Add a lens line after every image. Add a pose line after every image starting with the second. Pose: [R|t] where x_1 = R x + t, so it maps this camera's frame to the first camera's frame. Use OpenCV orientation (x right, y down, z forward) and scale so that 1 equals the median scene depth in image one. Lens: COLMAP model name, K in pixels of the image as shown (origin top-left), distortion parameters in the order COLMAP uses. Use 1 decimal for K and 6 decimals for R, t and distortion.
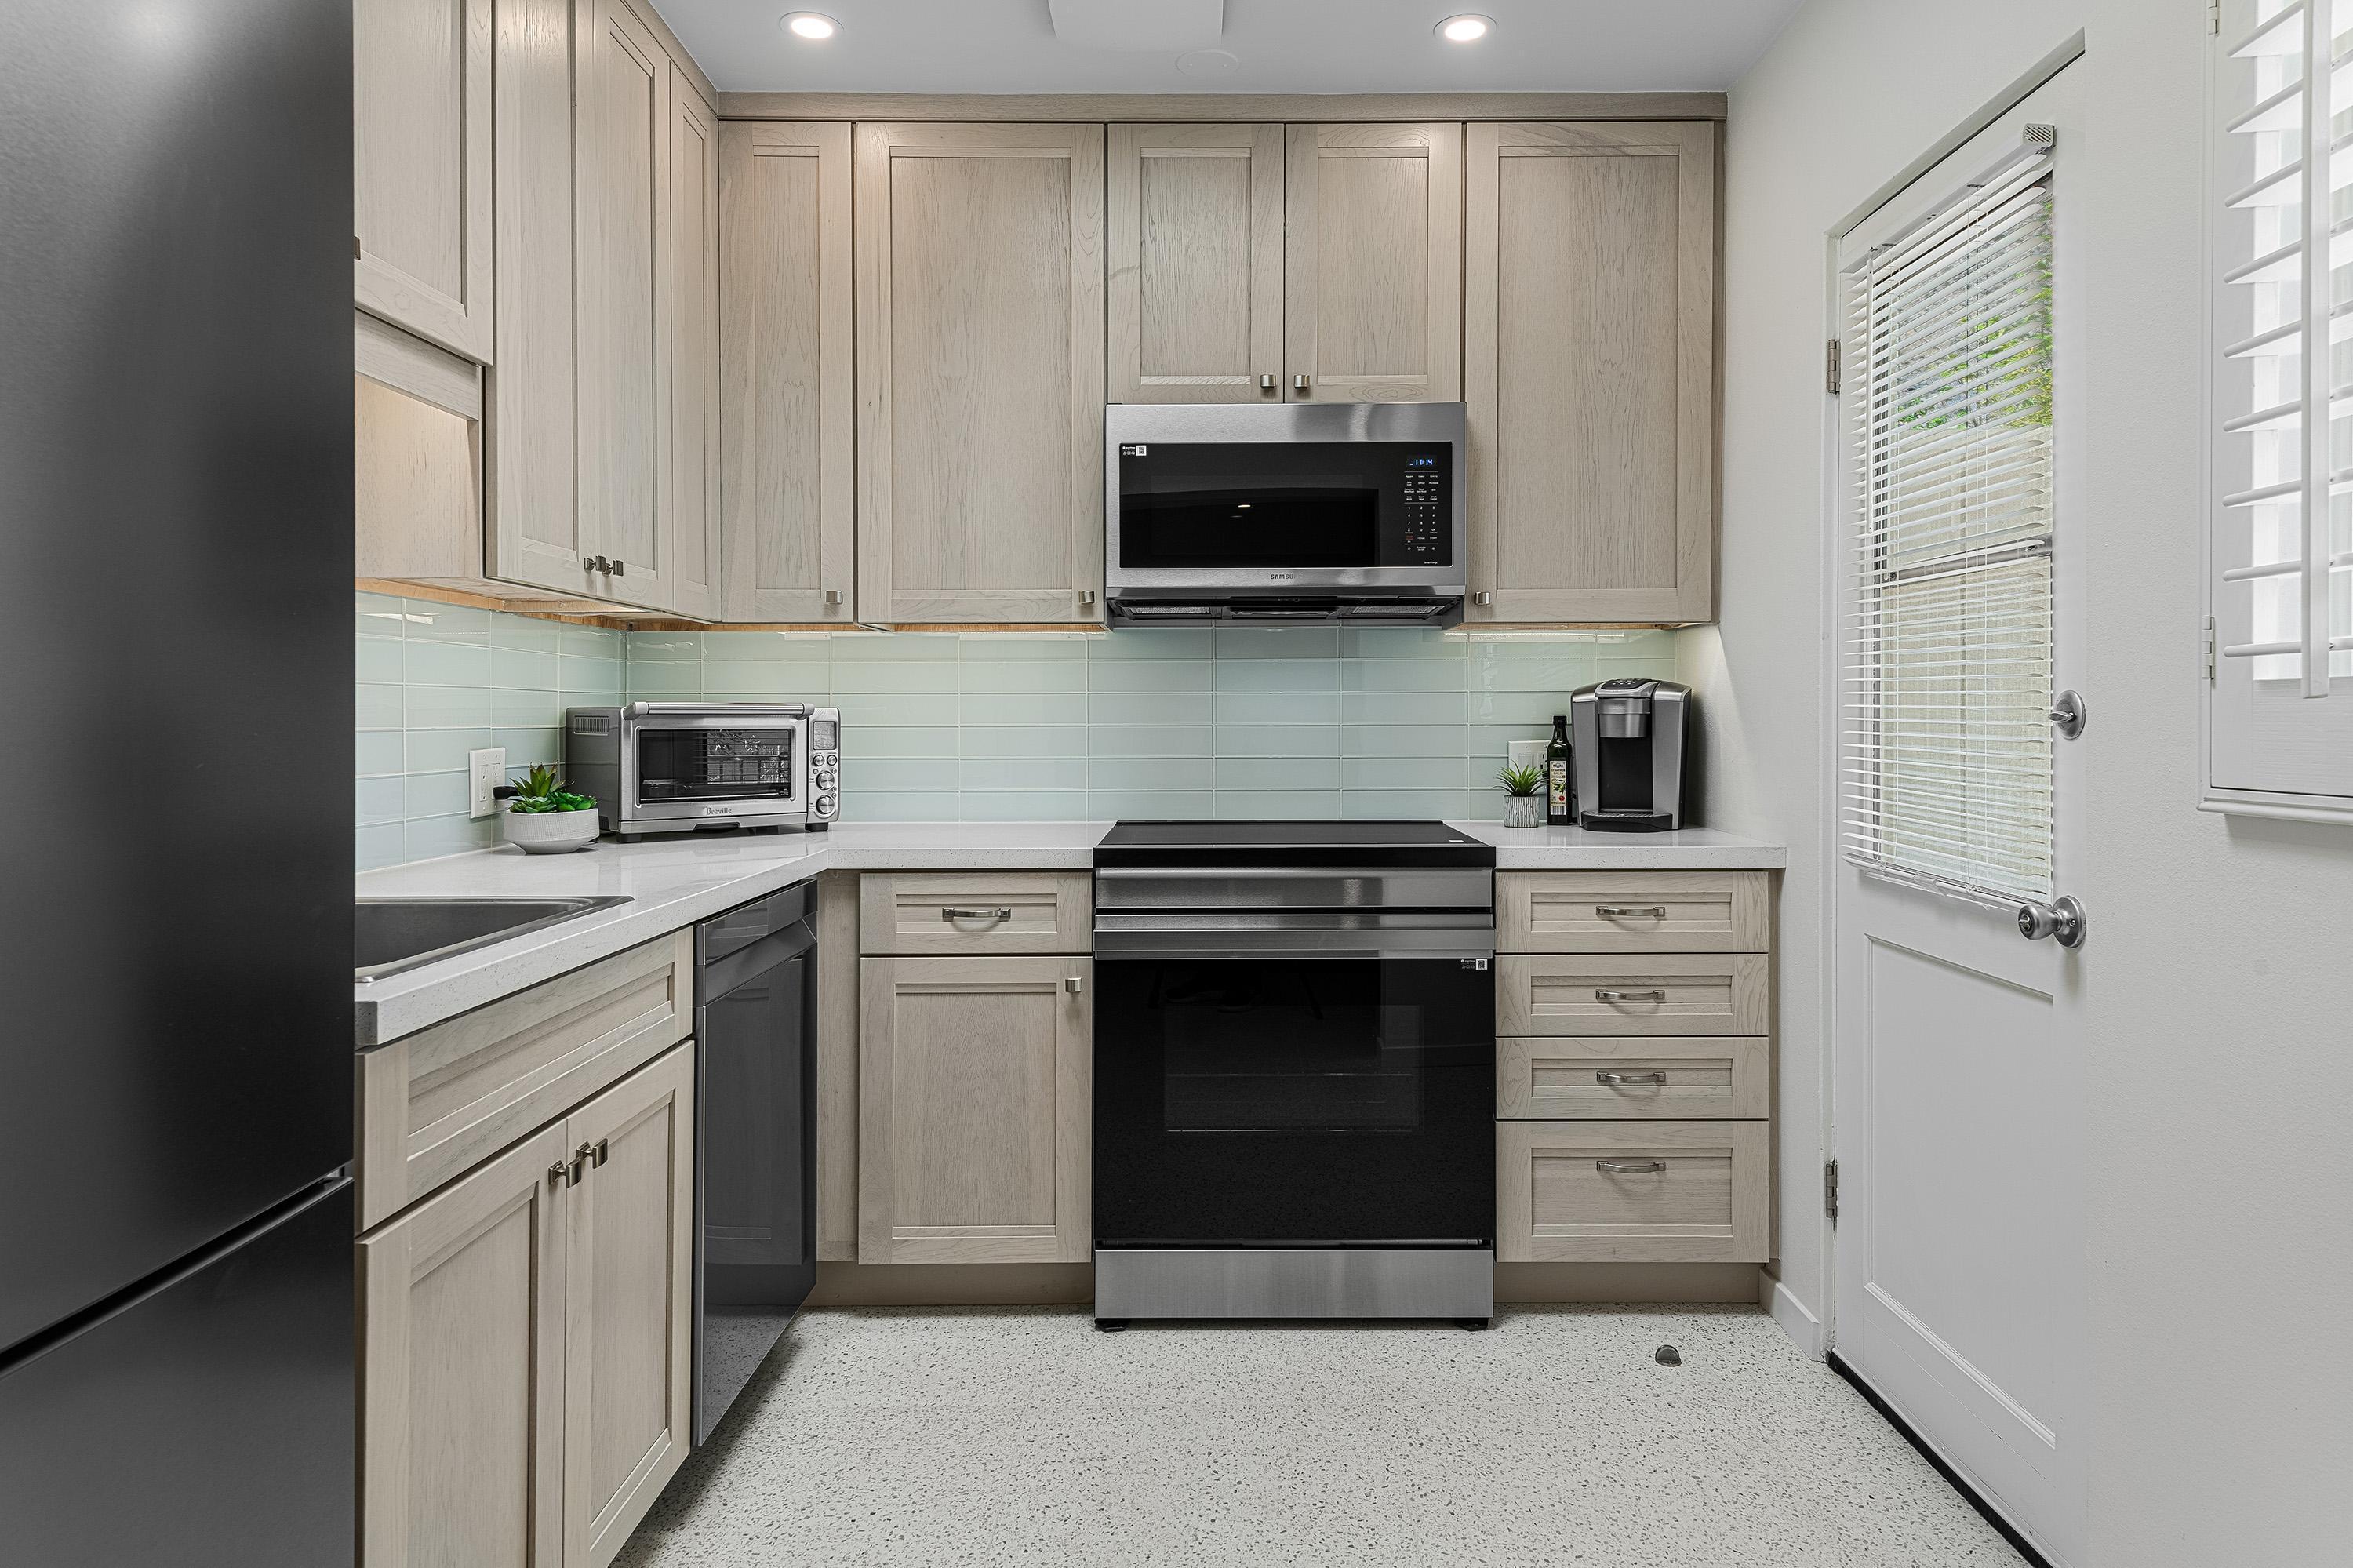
lens RADIAL K [[1524.9, 0, 1177.1], [0, 1524.9, 765.3], [0, 0, 1]] dist [0.017896, -0.000455]
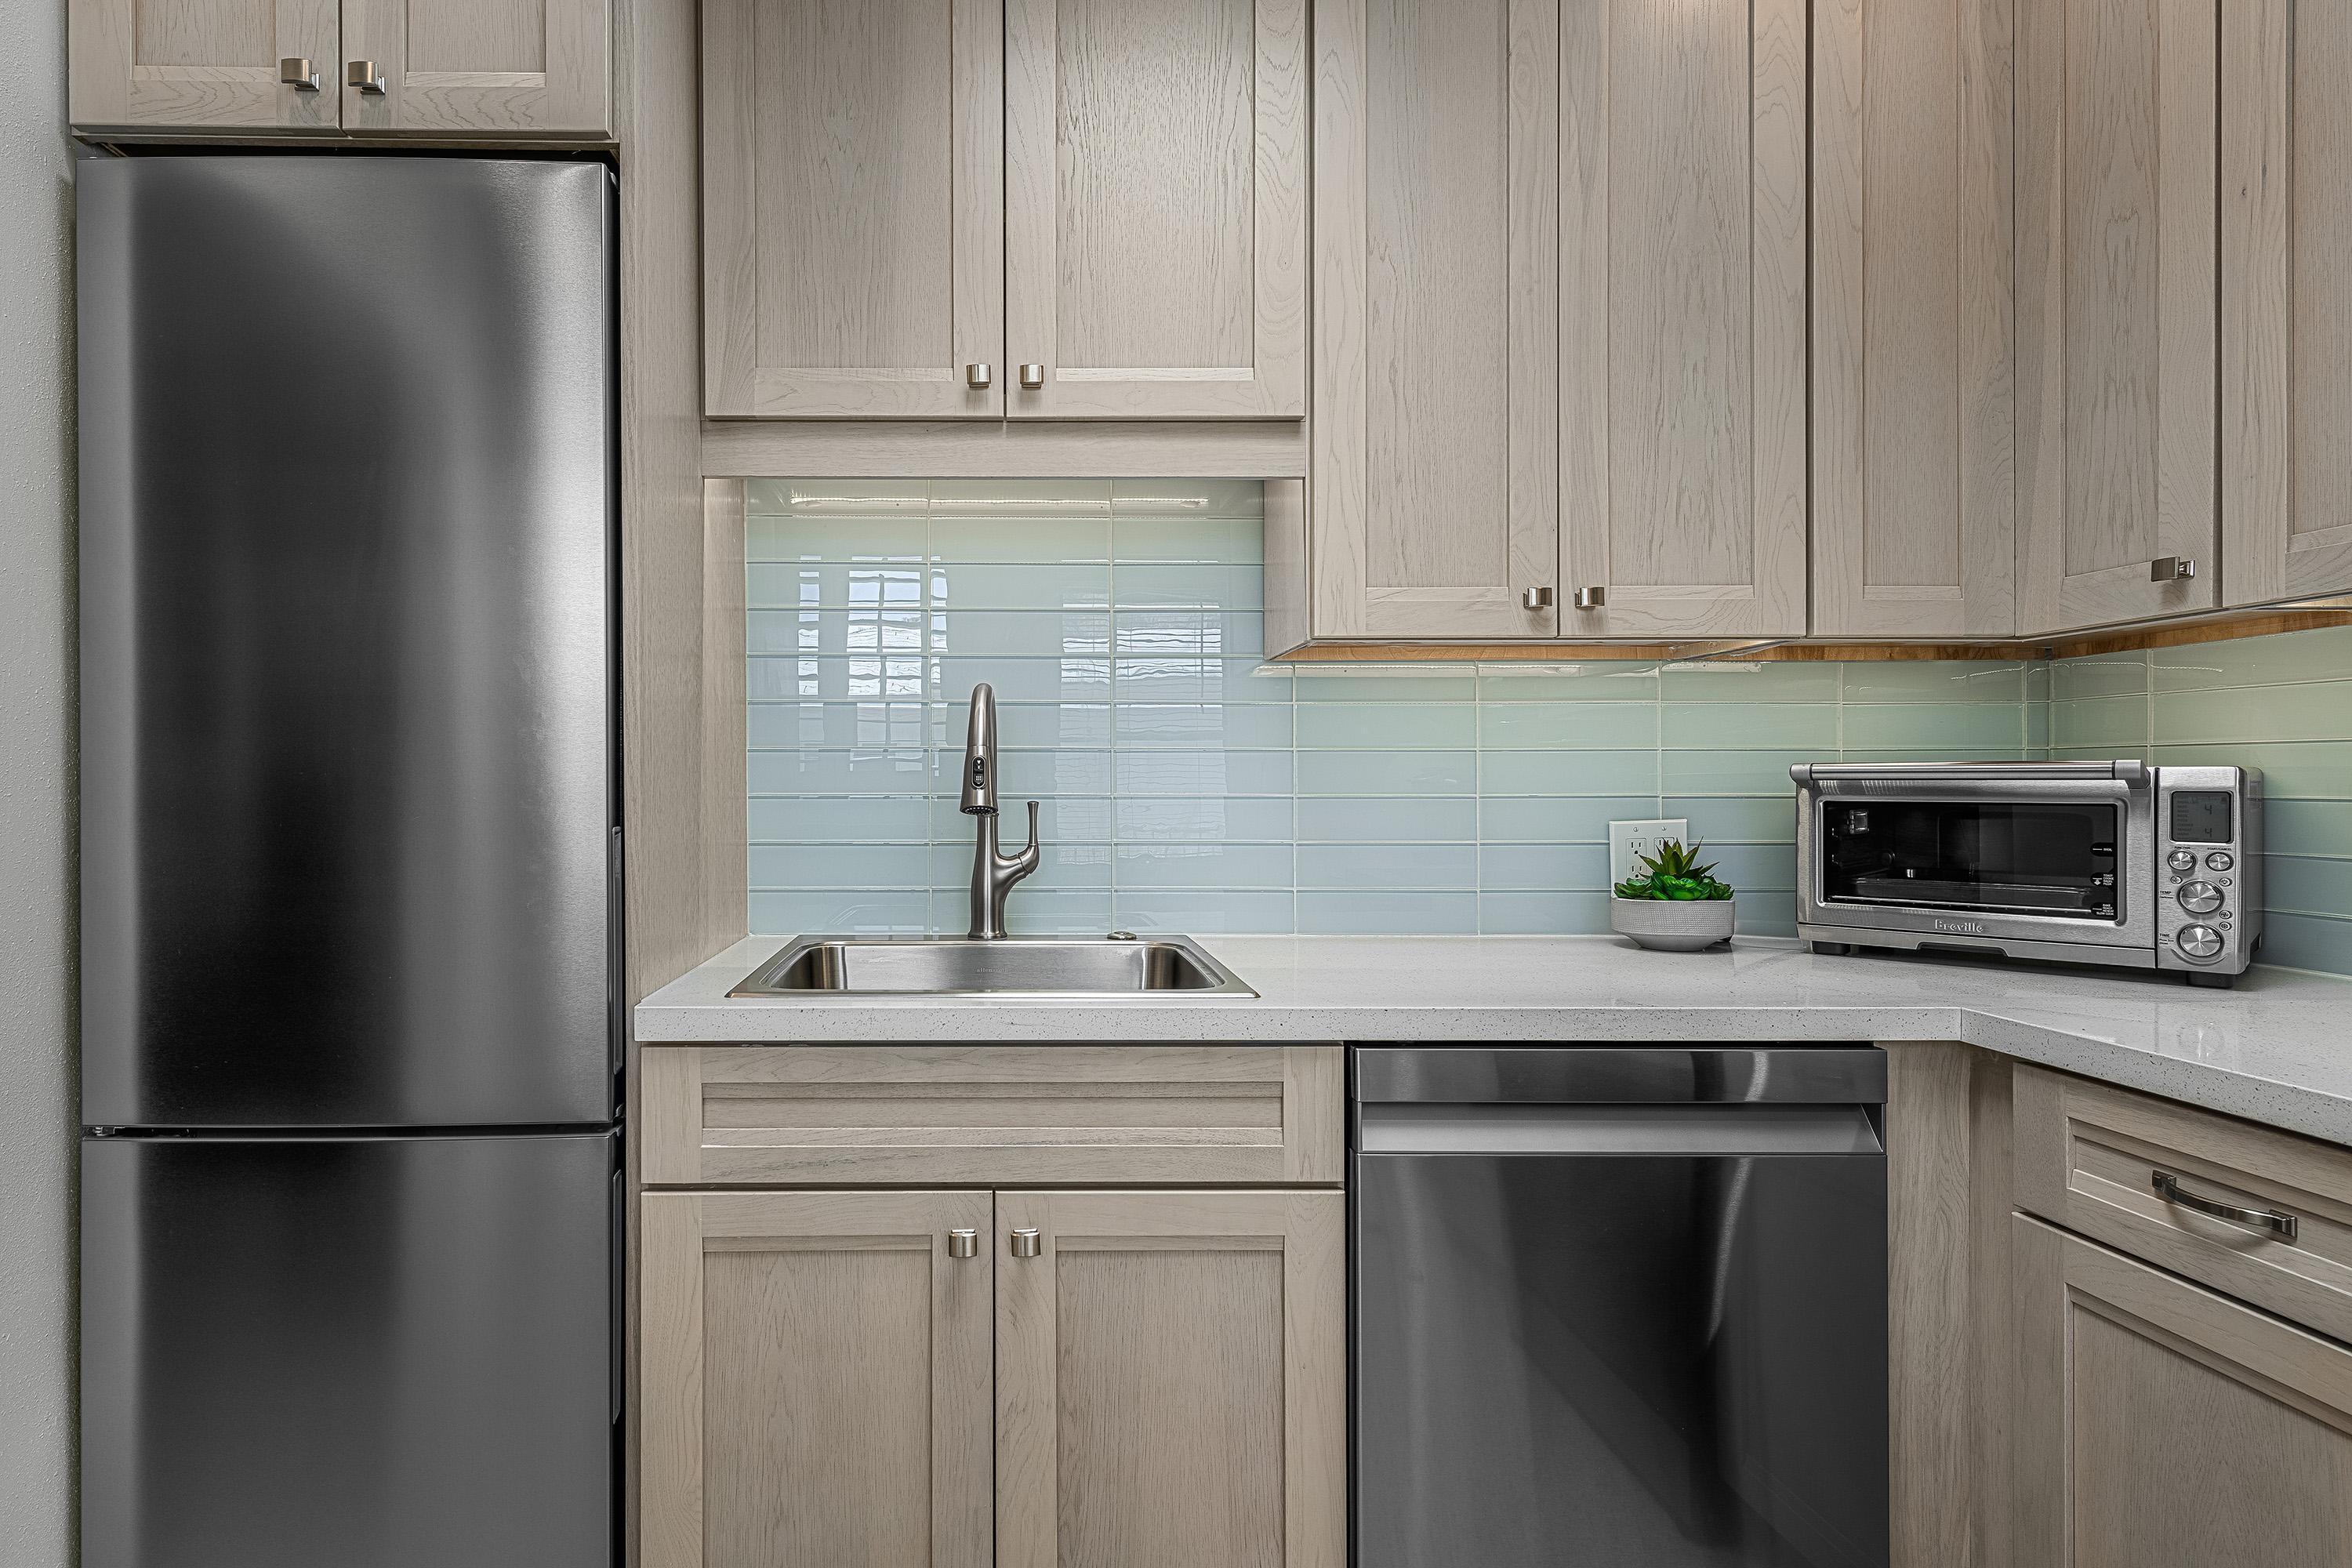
lens RADIAL K [[1350.7, 0, 1175.4], [0, 1350.7, 780.4], [0, 0, 1]] dist [0.000584, -0.000281]
pose [[-0.005326, 0.002972, -0.999981, 0.286543], [-0.029634, 0.999556, 0.003129, -0.025103], [0.999547, 0.029650, -0.005235, 0.678020]]
